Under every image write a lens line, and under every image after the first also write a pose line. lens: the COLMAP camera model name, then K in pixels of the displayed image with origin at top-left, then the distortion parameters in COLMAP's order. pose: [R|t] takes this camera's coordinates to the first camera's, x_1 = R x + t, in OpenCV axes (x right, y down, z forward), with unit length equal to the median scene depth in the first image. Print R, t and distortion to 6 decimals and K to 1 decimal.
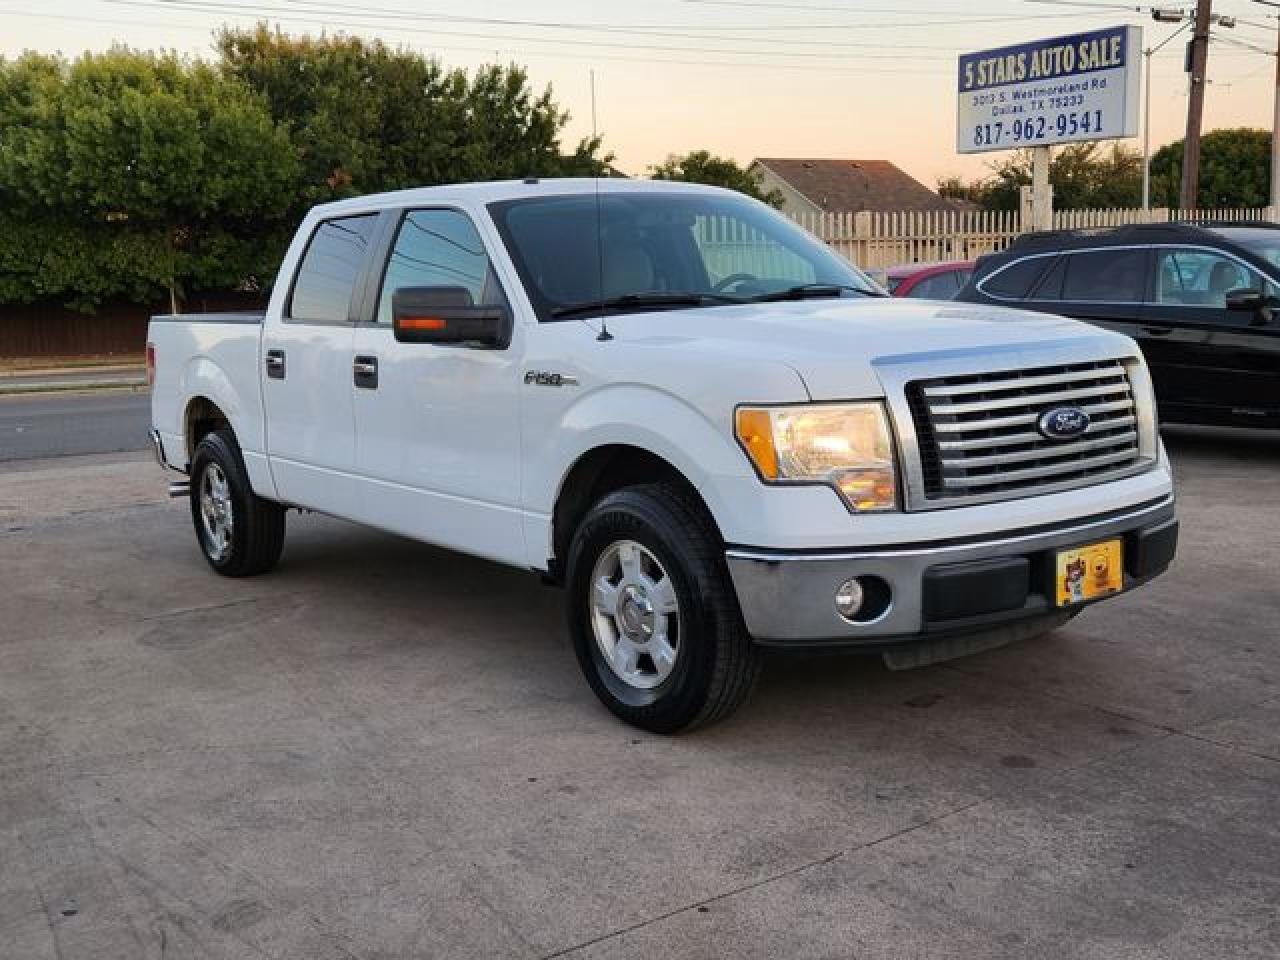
lens RADIAL K [[1310.2, 0, 641.0], [0, 1310.2, 501.1], [0, 0, 1]] dist [0.068373, -0.016987]
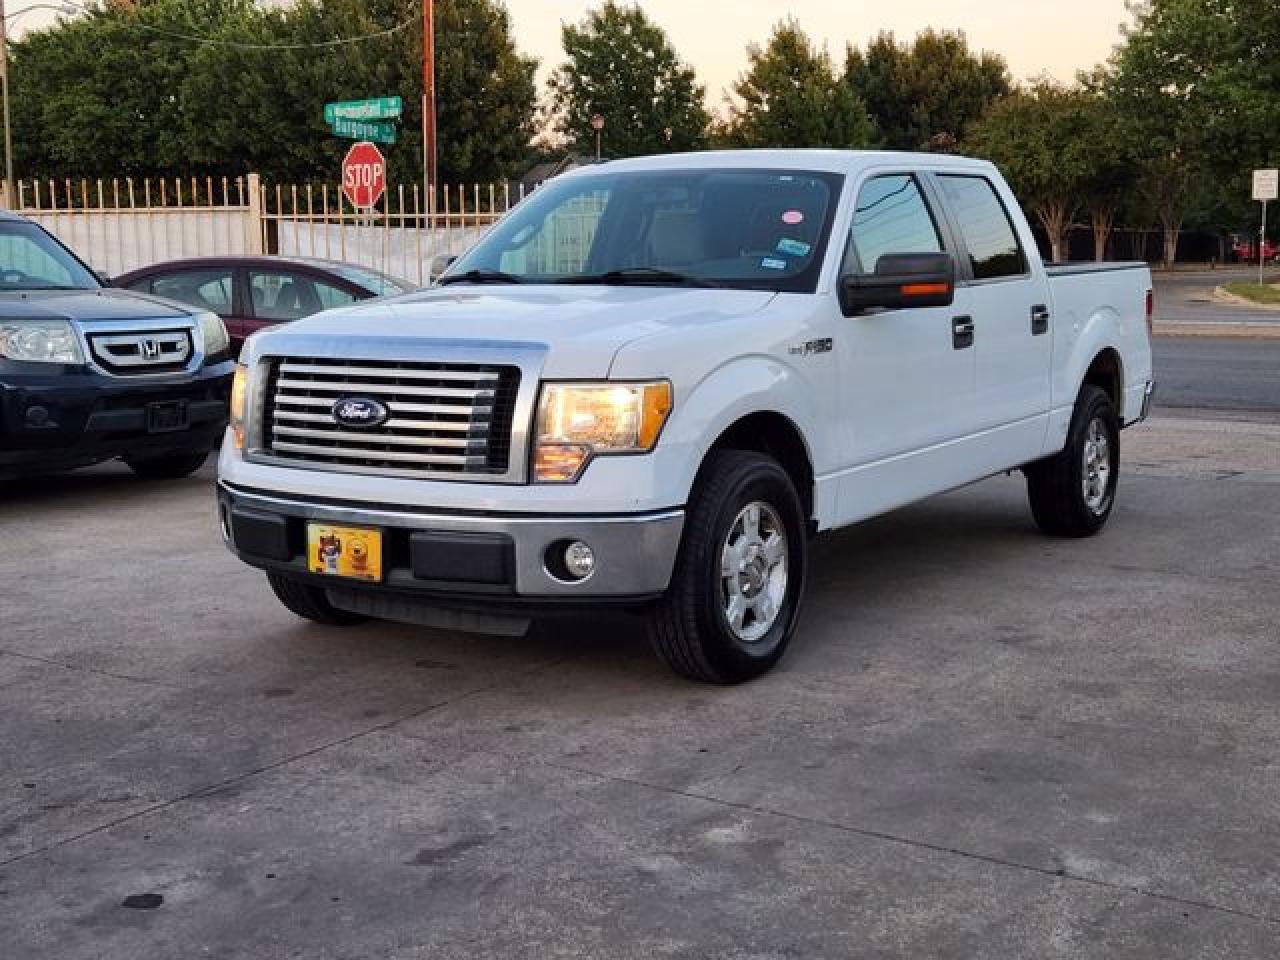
lens RADIAL K [[1708.6, 0, 640.0], [0, 1708.6, 480.0], [0, 0, 1]] dist [0.082729, -0.043050]
pose [[0.347764, 0.163694, -0.923182, 1.458798], [-0.151133, 0.981552, 0.117112, -0.174667], [0.925321, 0.098796, 0.366088, 0.600647]]
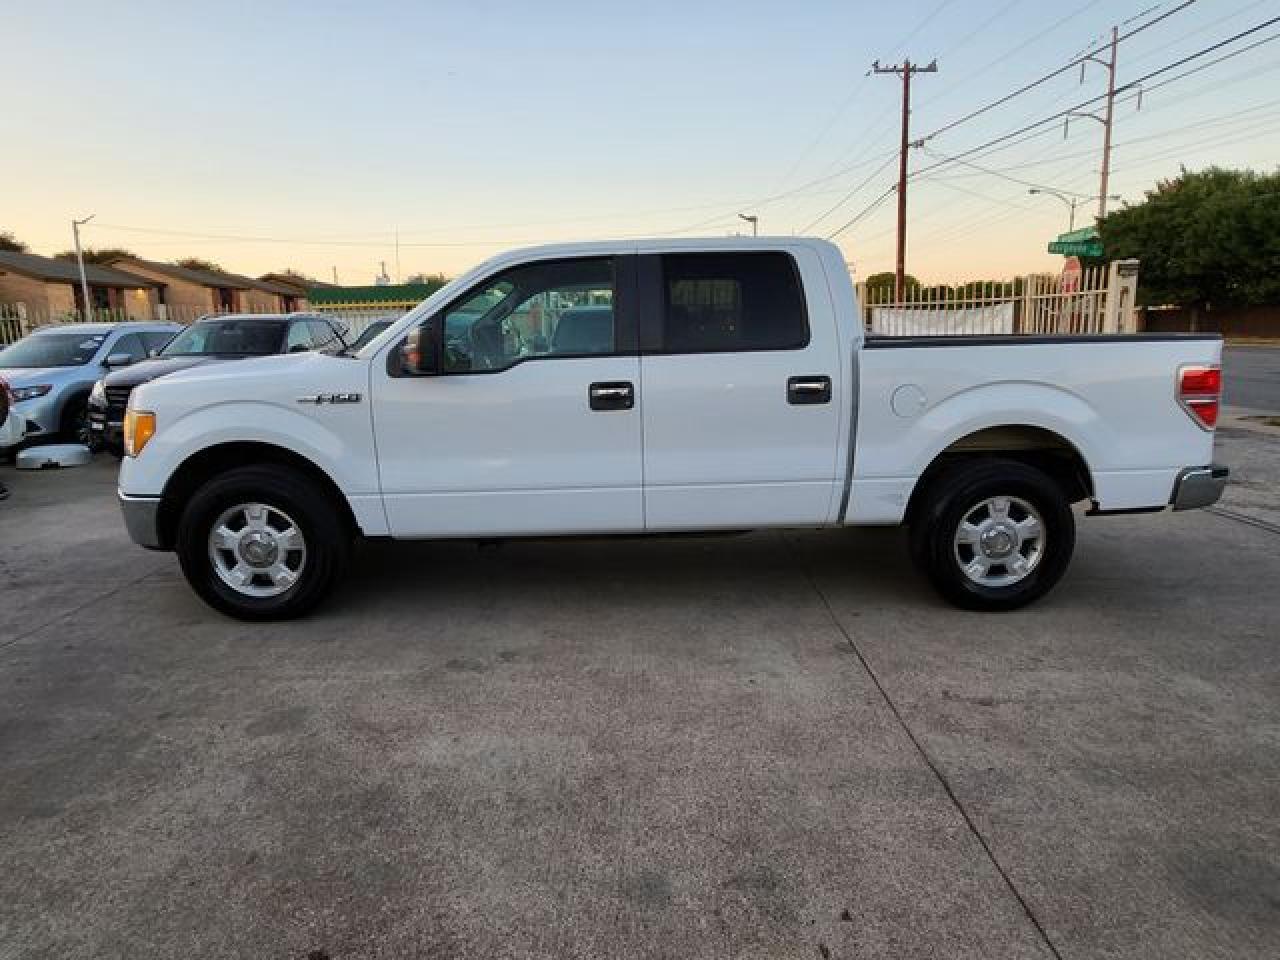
lens RADIAL K [[763.7, 0, 636.4], [0, 763.7, 453.5], [0, 0, 1]] dist [-0.013292, -0.001090]
pose [[-0.581949, 0.176215, -0.793904, 0.733652], [-0.087640, 0.956966, 0.276651, -0.332267], [0.808489, 0.230574, -0.541462, 1.883162]]
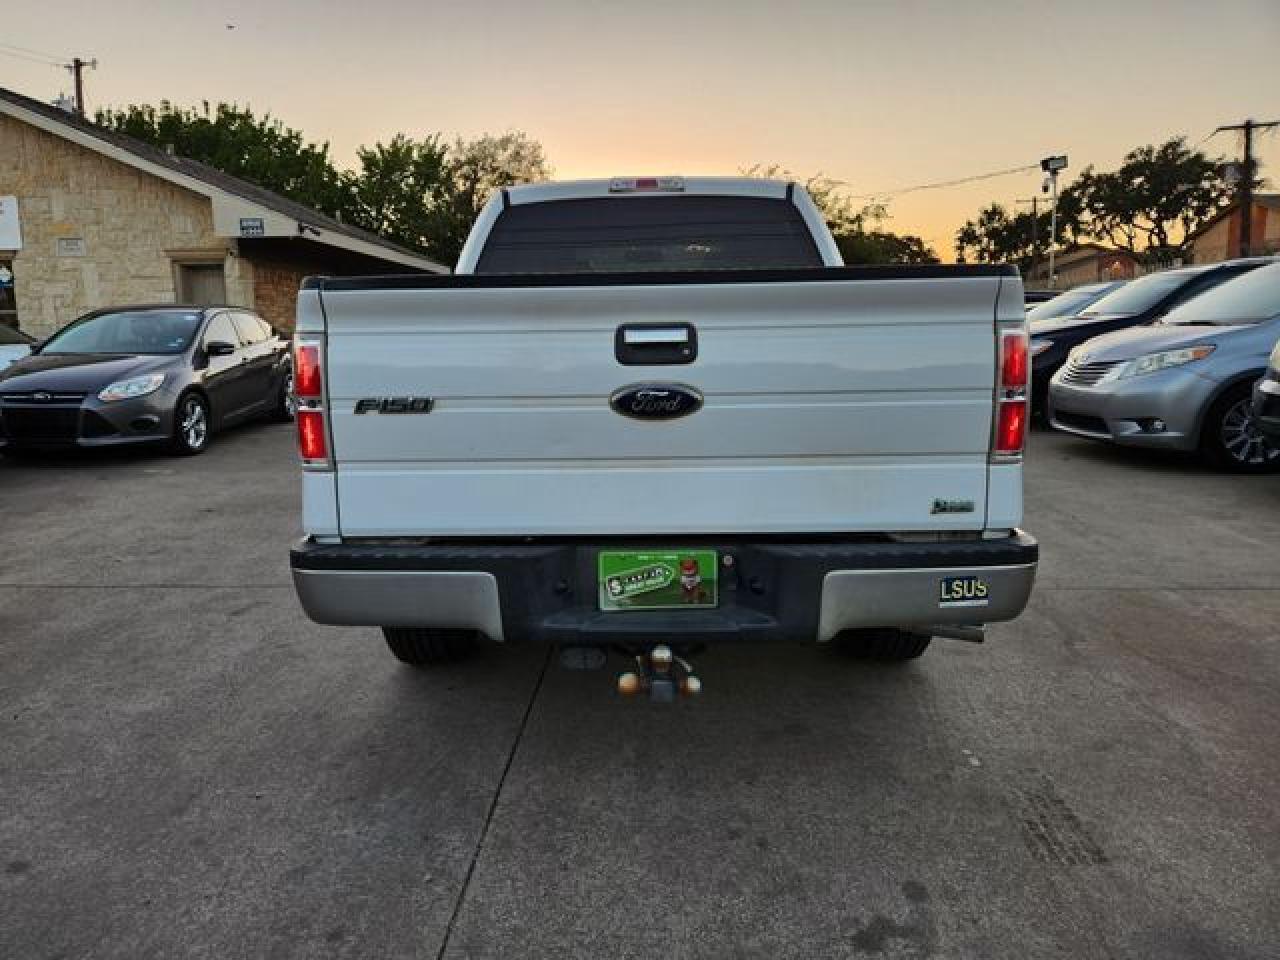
lens RADIAL K [[874.6, 0, 618.6], [0, 874.6, 472.1], [0, 0, 1]] dist [0.075983, -0.063362]
pose [[-0.773063, -0.054169, 0.632012, -0.766607], [0.144699, 0.955019, 0.258847, -0.282032], [-0.617604, 0.291557, -0.730451, 2.192049]]
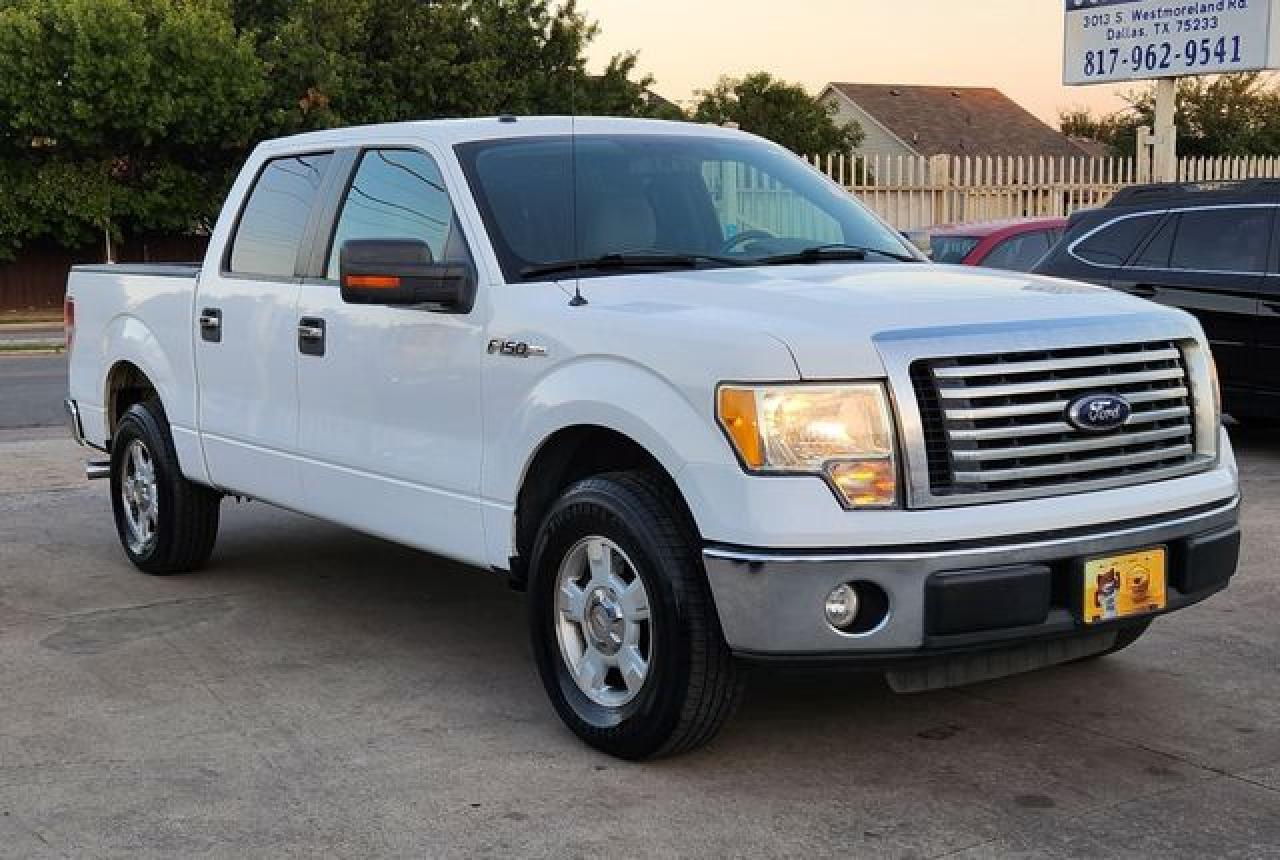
lens RADIAL K [[1634.1, 0, 635.6], [0, 1634.1, 481.5], [0, 0, 1]] dist [0.072080, -0.019286]
pose [[0.999312, 0.024376, -0.027948, 0.040335], [-0.024776, 0.999595, -0.014035, 0.007638], [0.027594, 0.014718, 0.999511, -0.074950]]
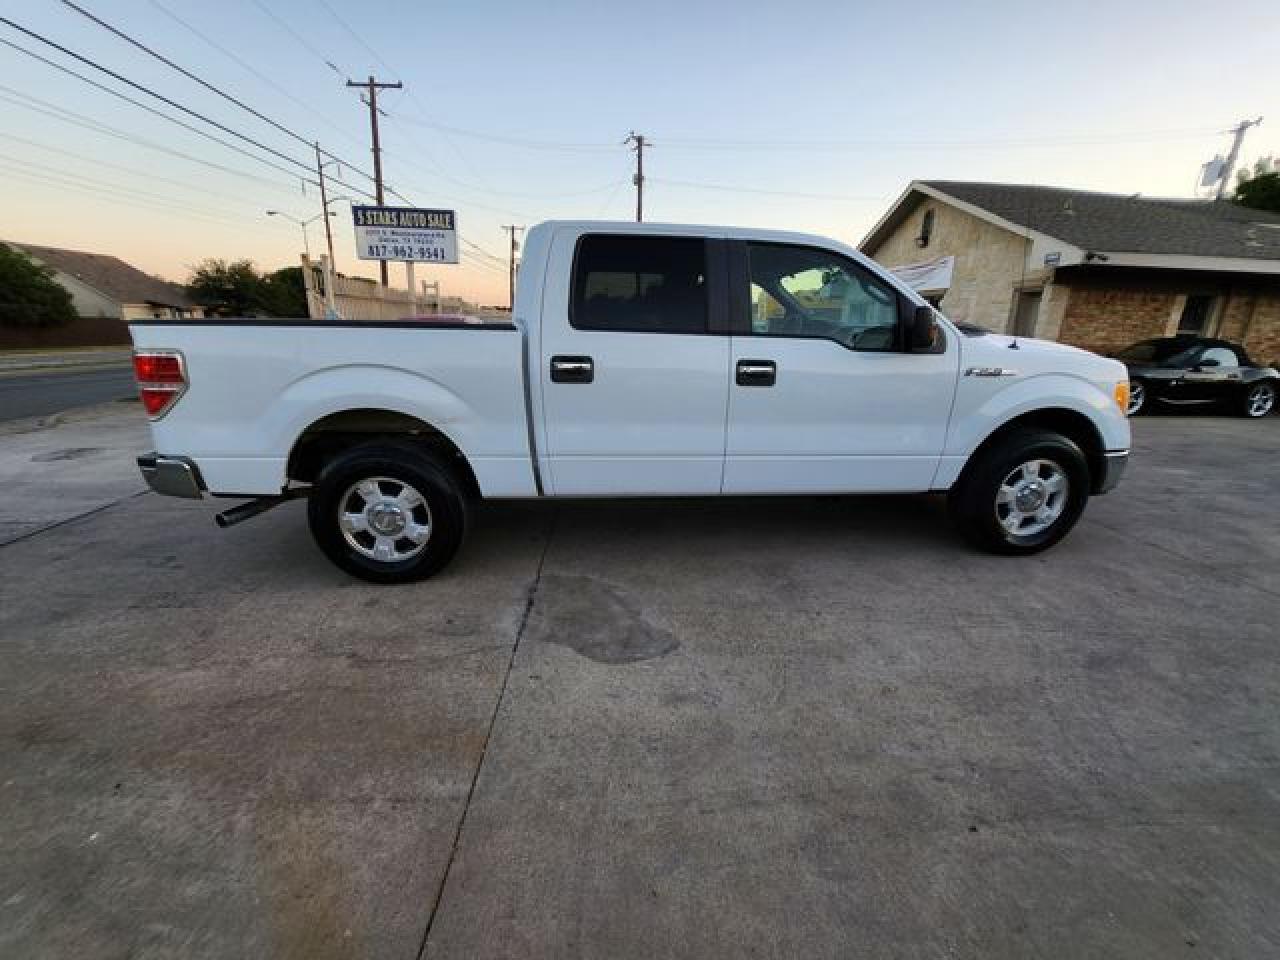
lens RADIAL K [[508.7, 0, 640.0], [0, 508.7, 480.0], [0, 0, 1]] dist [-0.018078, -0.000091]
pose [[0.535610, -0.197159, 0.821127, -0.803506], [0.102600, 0.980353, 0.168466, -0.106548], [-0.838209, -0.005984, 0.545316, 0.970311]]
